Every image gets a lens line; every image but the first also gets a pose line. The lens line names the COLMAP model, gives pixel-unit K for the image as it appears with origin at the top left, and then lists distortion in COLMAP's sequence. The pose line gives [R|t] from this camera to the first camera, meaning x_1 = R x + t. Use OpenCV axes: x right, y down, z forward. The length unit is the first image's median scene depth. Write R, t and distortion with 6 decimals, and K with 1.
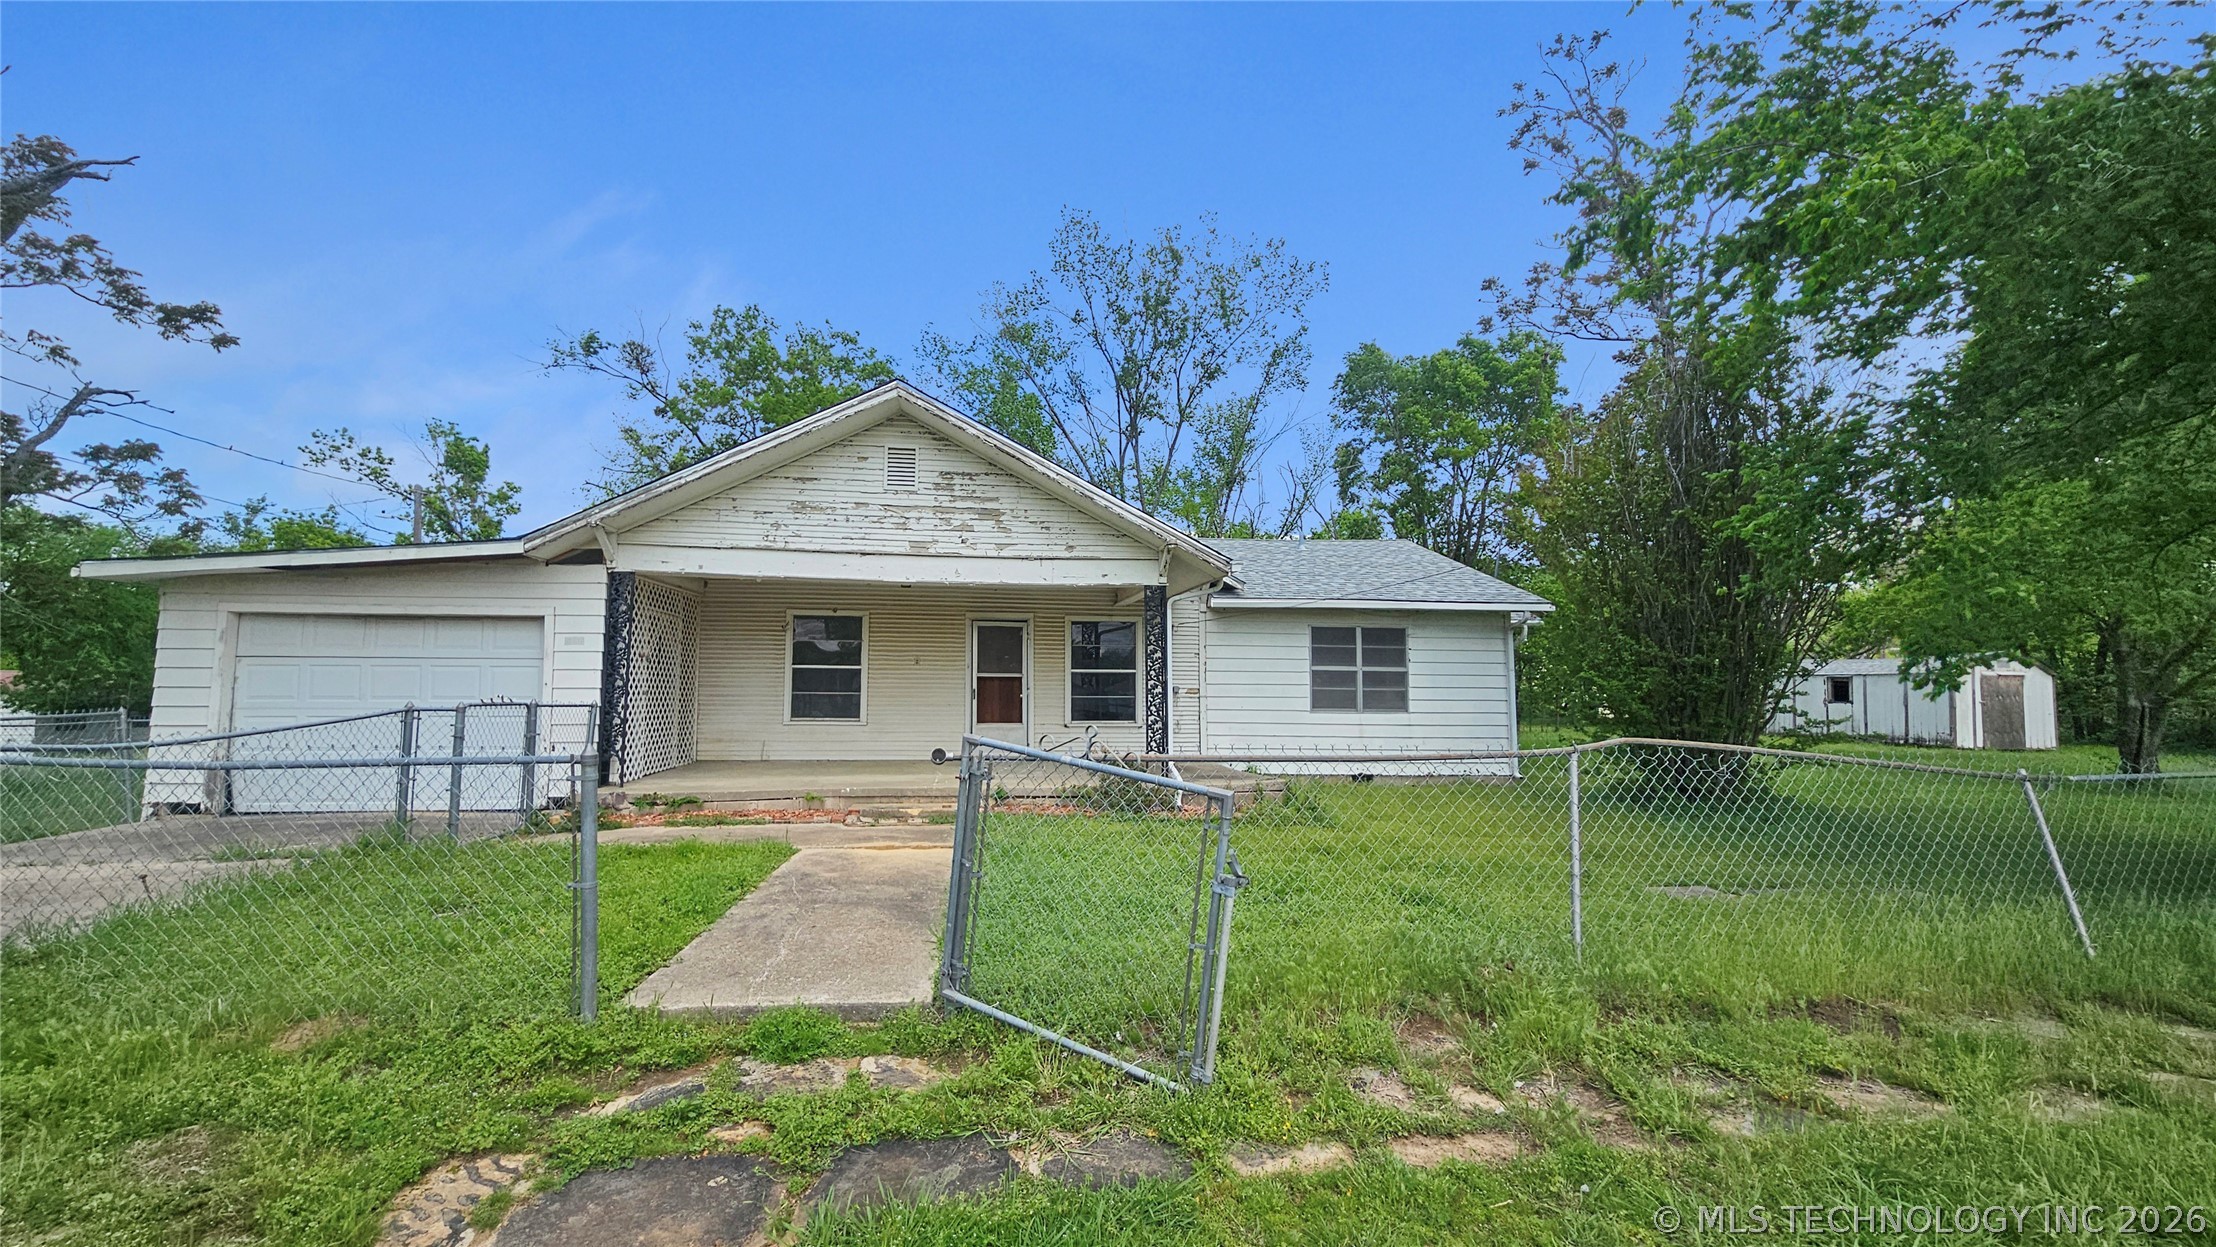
lens RADIAL K [[943.7, 0, 1109.4], [0, 943.7, 632.1], [0, 0, 1]] dist [-0.002293, 0.000422]
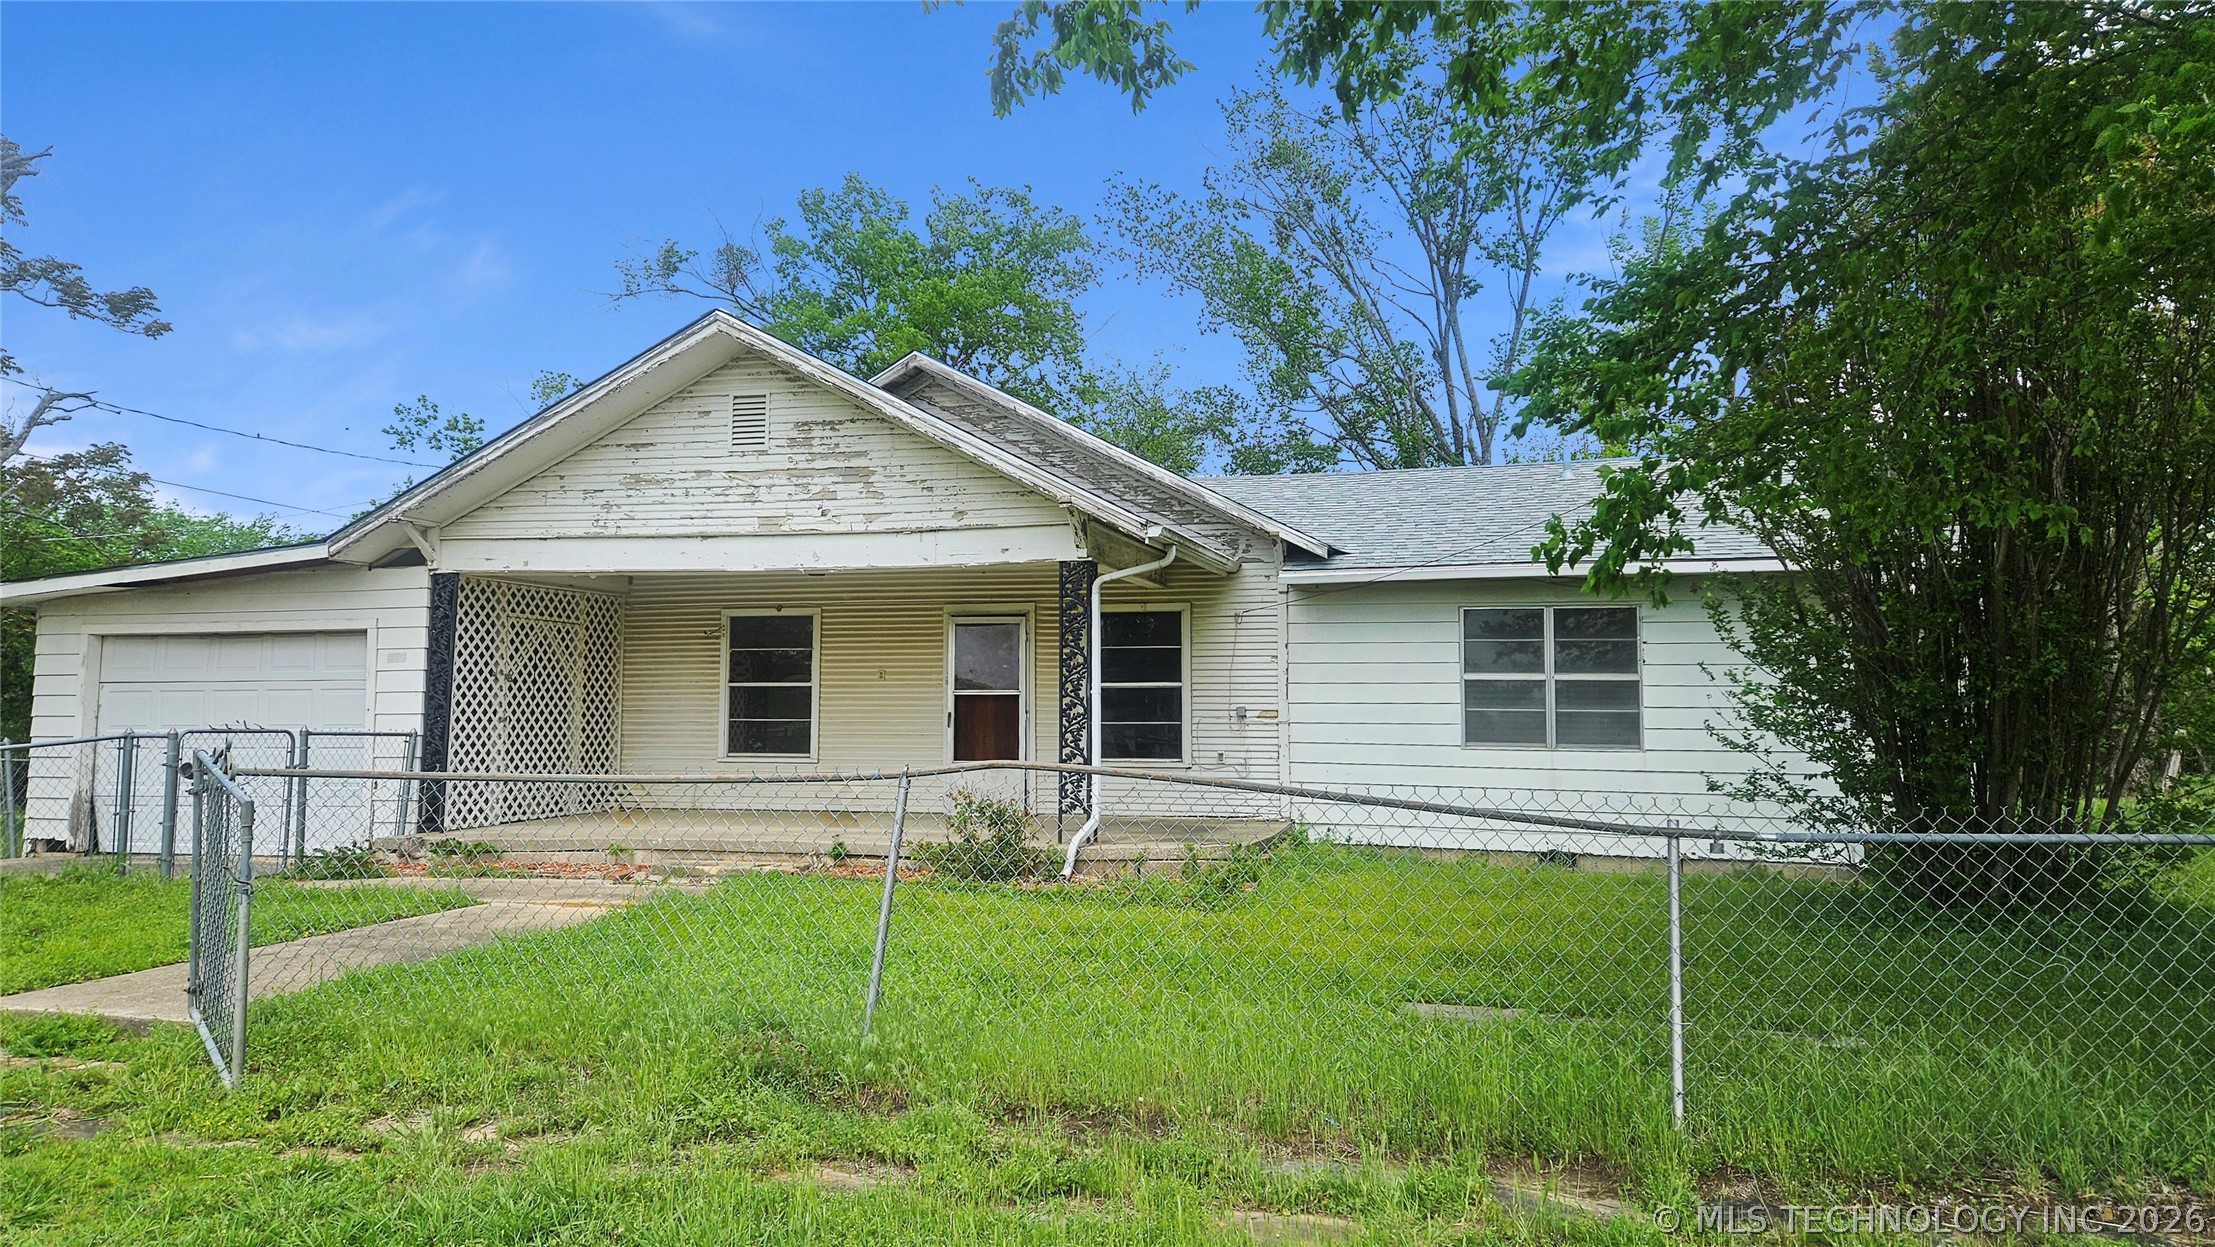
lens RADIAL K [[1583.9, 0, 1107.4], [0, 1583.9, 612.2], [0, 0, 1]] dist [0.054970, -0.002452]
pose [[0.920703, -0.030379, -0.389080, 0.486038], [0.026972, 0.999535, -0.014217, 0.005264], [0.389331, 0.002595, 0.921094, -0.061449]]
